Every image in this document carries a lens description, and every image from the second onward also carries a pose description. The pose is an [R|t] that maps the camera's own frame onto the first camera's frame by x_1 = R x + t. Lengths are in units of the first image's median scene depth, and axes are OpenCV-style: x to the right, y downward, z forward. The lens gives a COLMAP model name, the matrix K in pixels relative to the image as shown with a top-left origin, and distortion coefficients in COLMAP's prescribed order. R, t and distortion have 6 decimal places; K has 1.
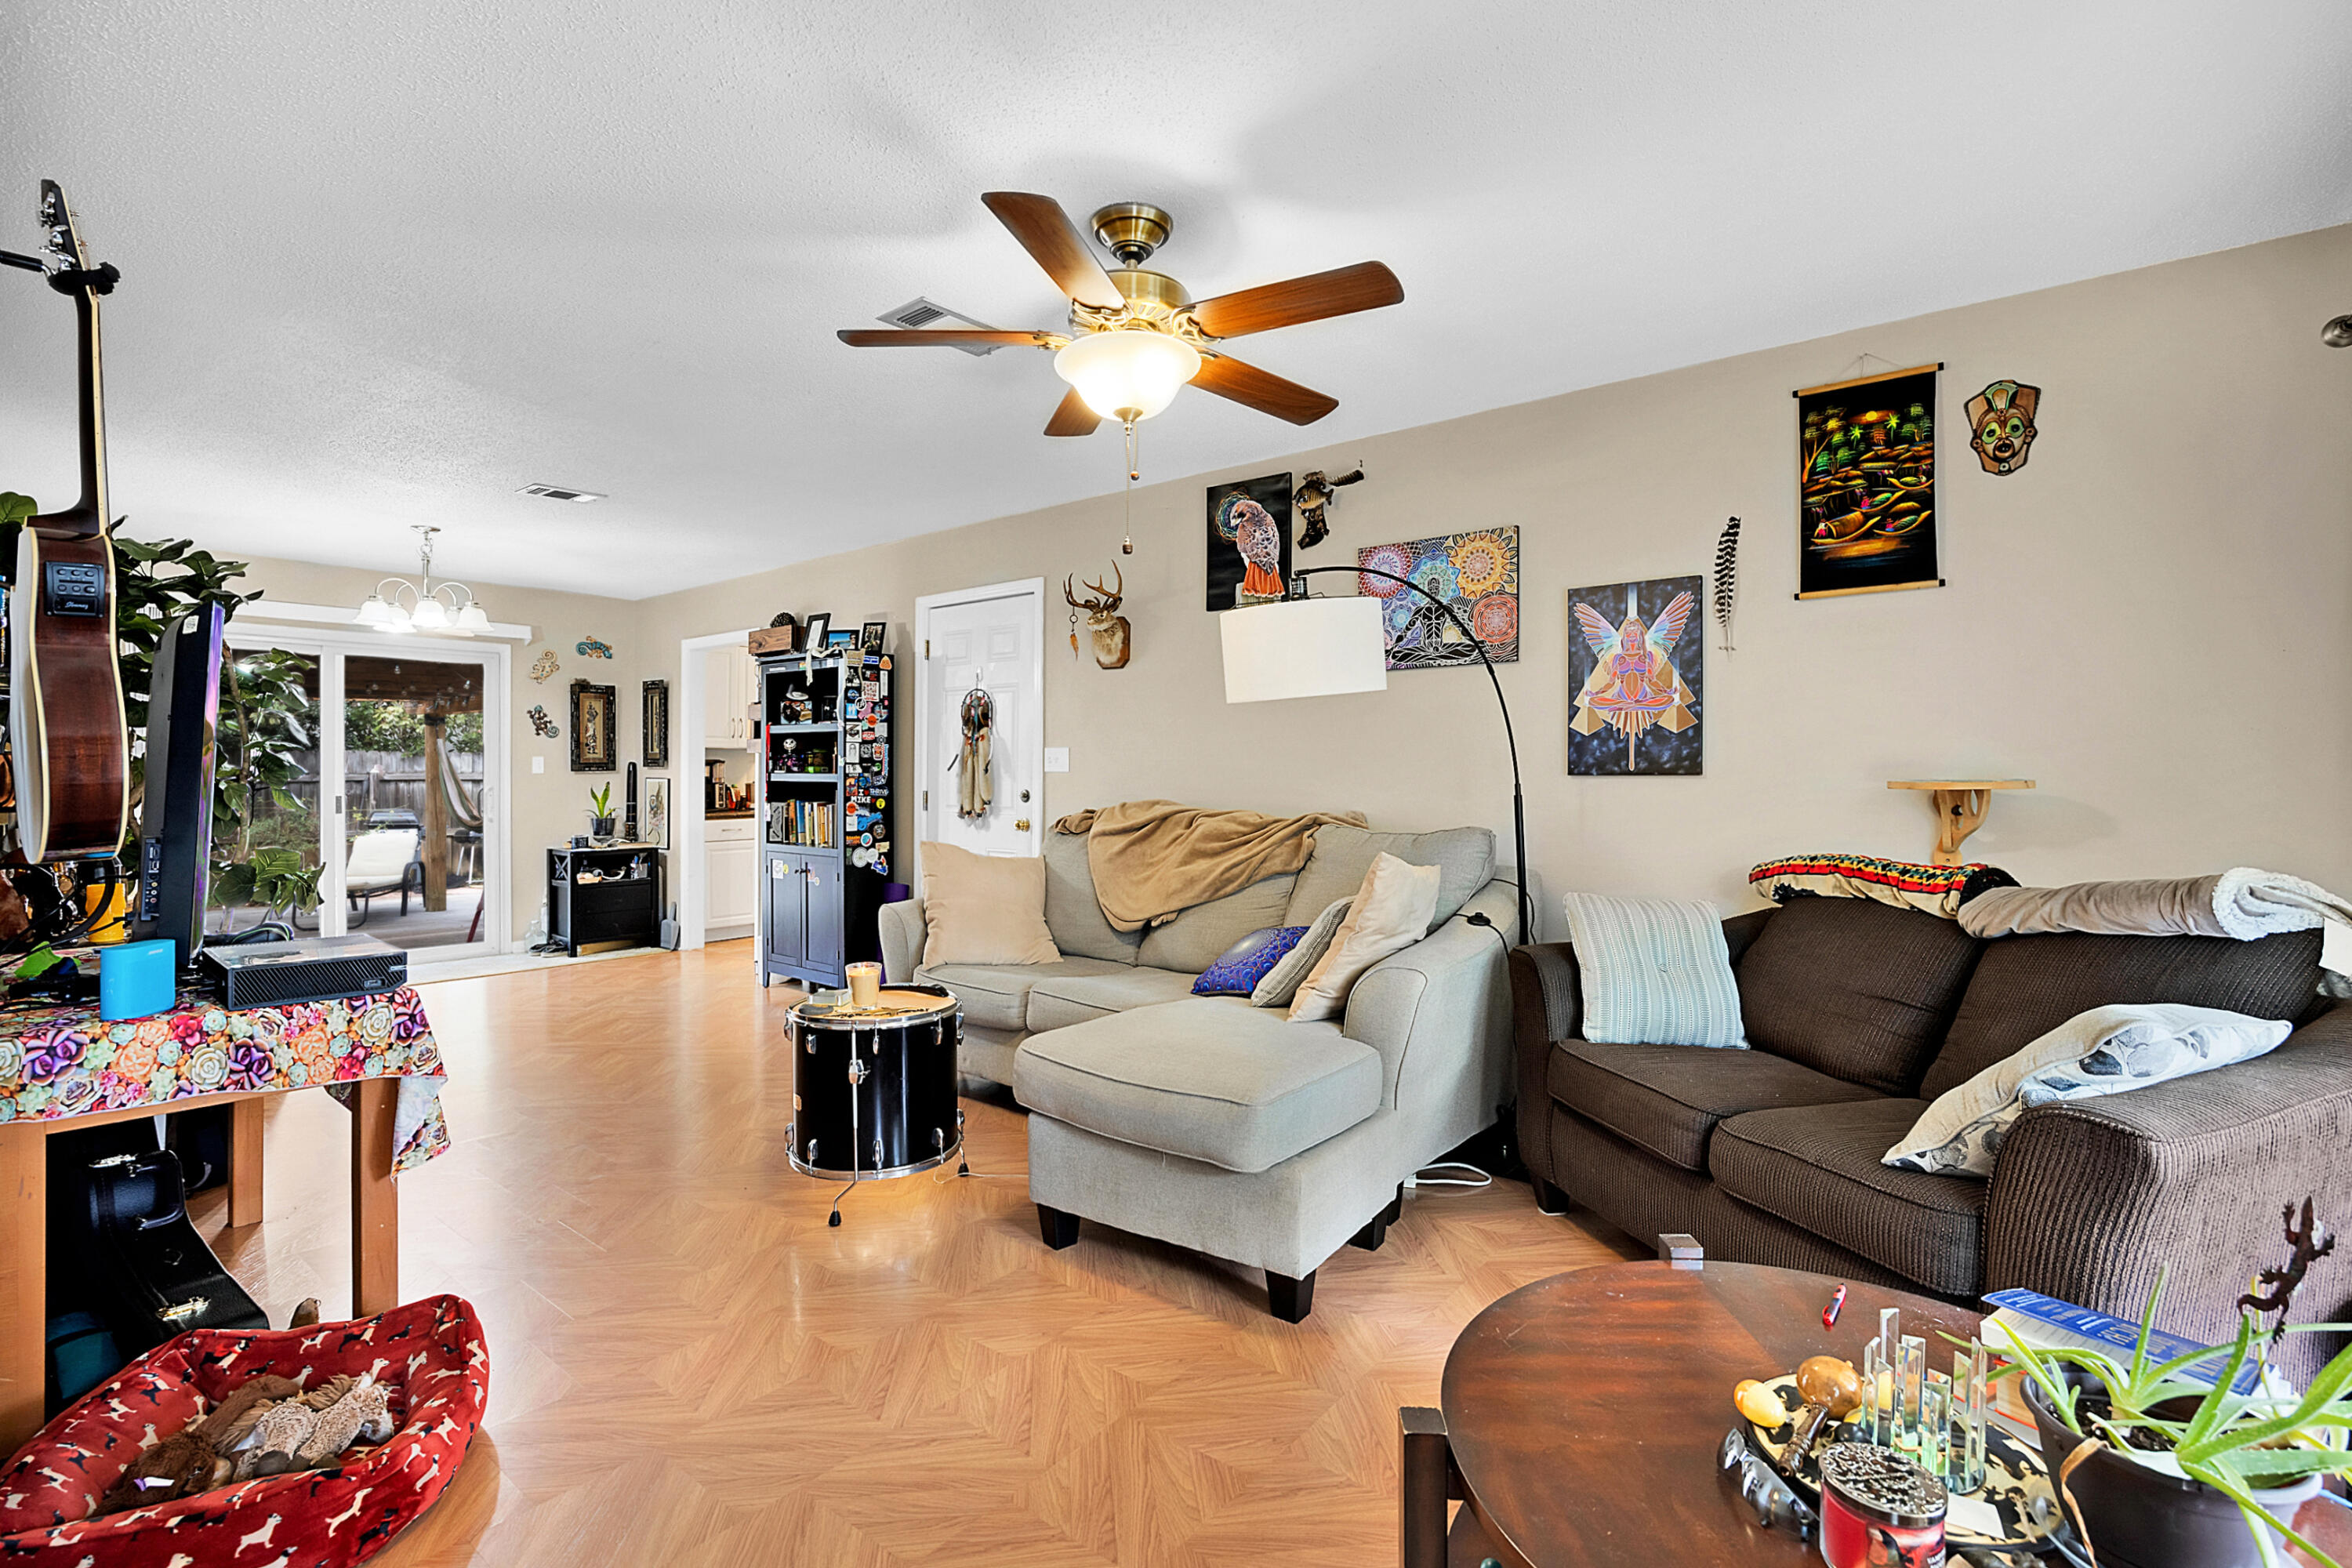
lens RADIAL K [[1082.4, 0, 1179.6], [0, 1082.4, 764.0], [0, 0, 1]] dist [-0.001205, -0.000067]
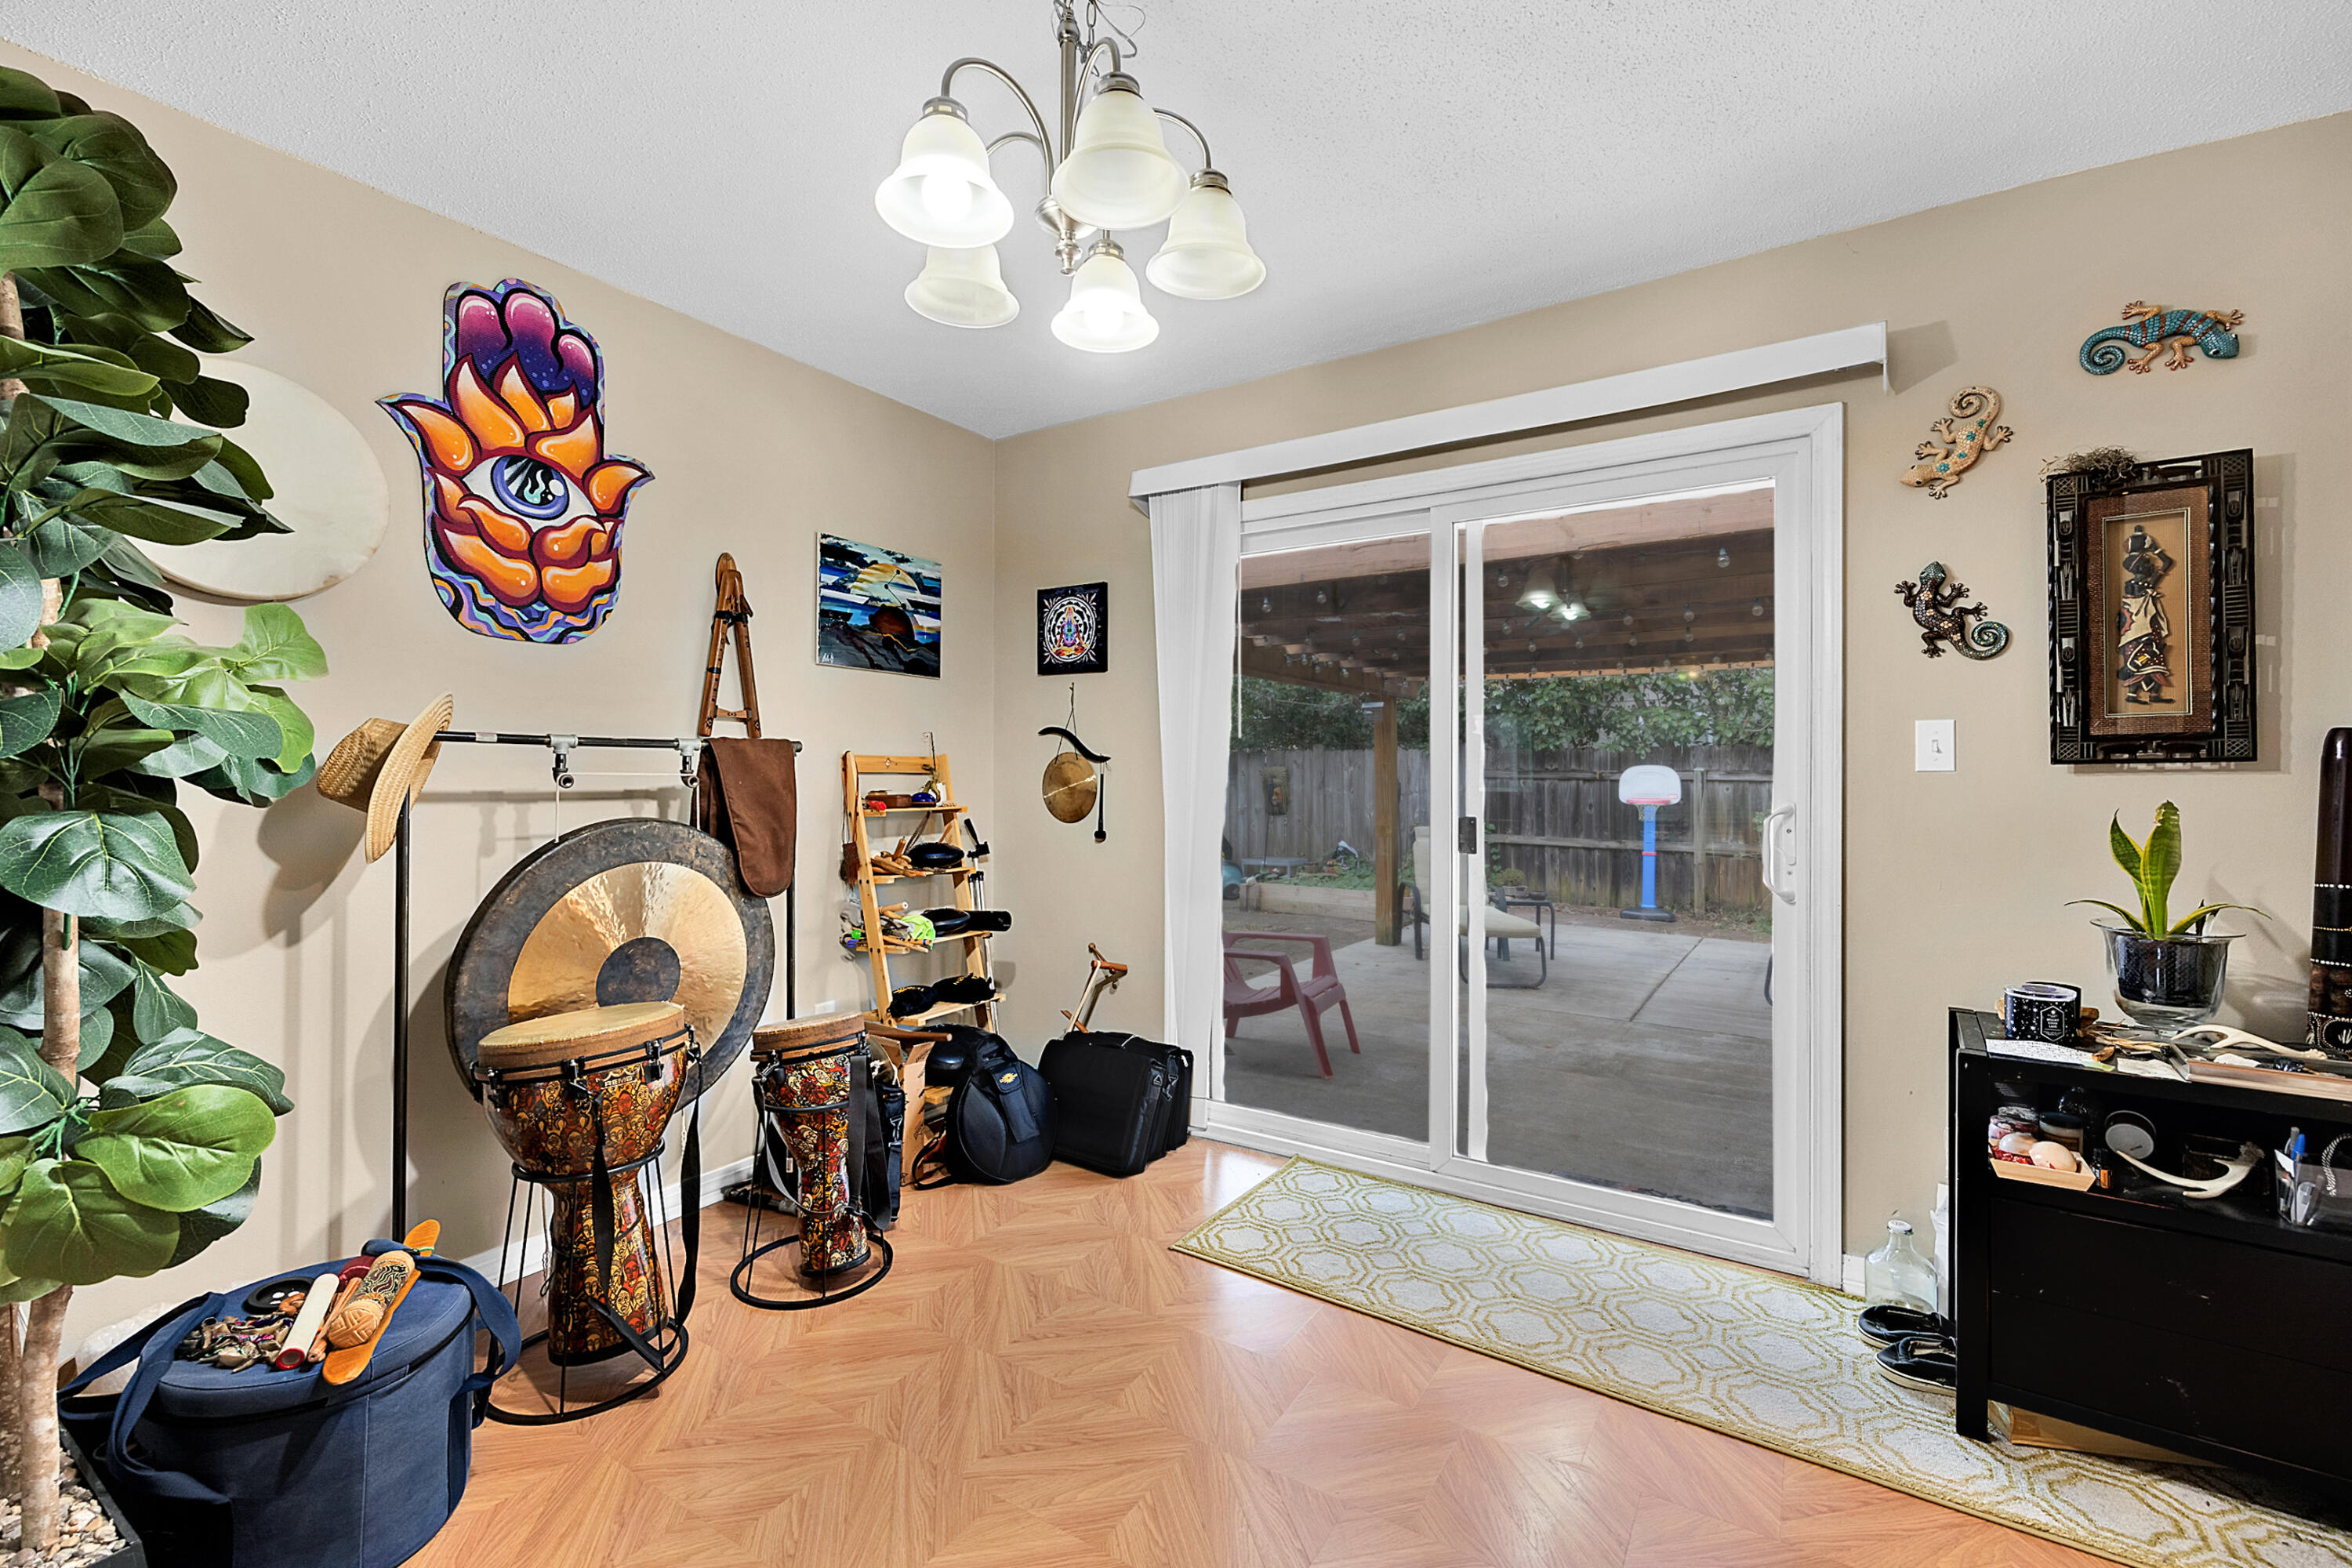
lens RADIAL K [[993.2, 0, 1180.4], [0, 993.2, 776.2], [0, 0, 1]] dist [-0.000579, -0.000024]
pose [[0.111486, 0.004649, -0.993755, -0.313617], [0.002750, 0.999984, 0.004987, 0.008151], [0.993762, -0.003289, 0.111471, 0.727697]]
